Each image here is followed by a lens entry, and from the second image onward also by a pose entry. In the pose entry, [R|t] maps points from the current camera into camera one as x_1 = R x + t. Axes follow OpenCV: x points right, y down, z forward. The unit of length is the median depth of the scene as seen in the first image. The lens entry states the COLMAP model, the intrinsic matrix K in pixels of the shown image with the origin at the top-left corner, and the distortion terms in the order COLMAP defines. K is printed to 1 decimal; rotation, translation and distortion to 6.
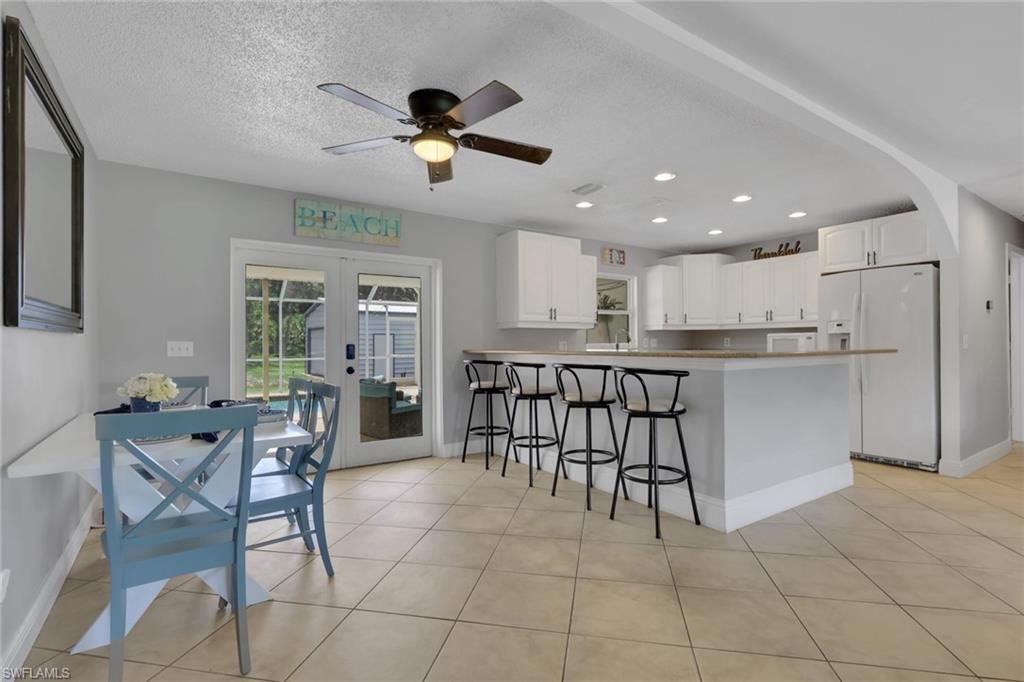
lens RADIAL K [[483.4, 0, 517.5], [0, 483.4, 343.2], [0, 0, 1]] dist [-0.002385, -0.000398]
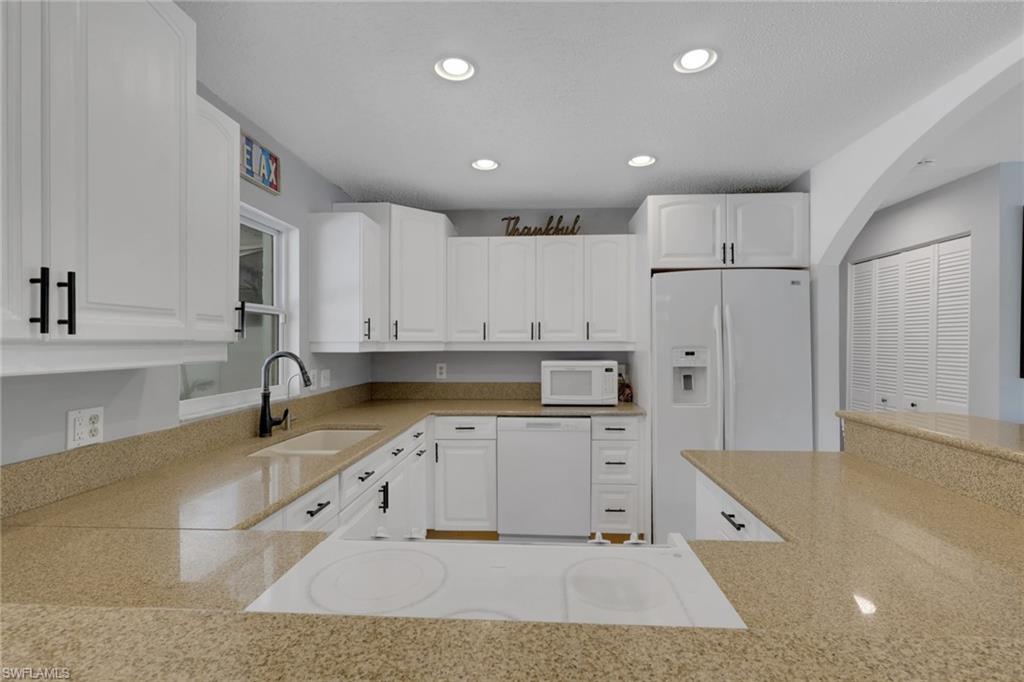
lens RADIAL K [[483.4, 0, 517.5], [0, 483.4, 343.2], [0, 0, 1]] dist [-0.002385, -0.000398]
pose [[0.616891, 0.007238, 0.787015, 0.032647], [-0.005443, 0.999973, -0.004930, -0.039724], [-0.787030, -0.001243, 0.616914, 0.671833]]
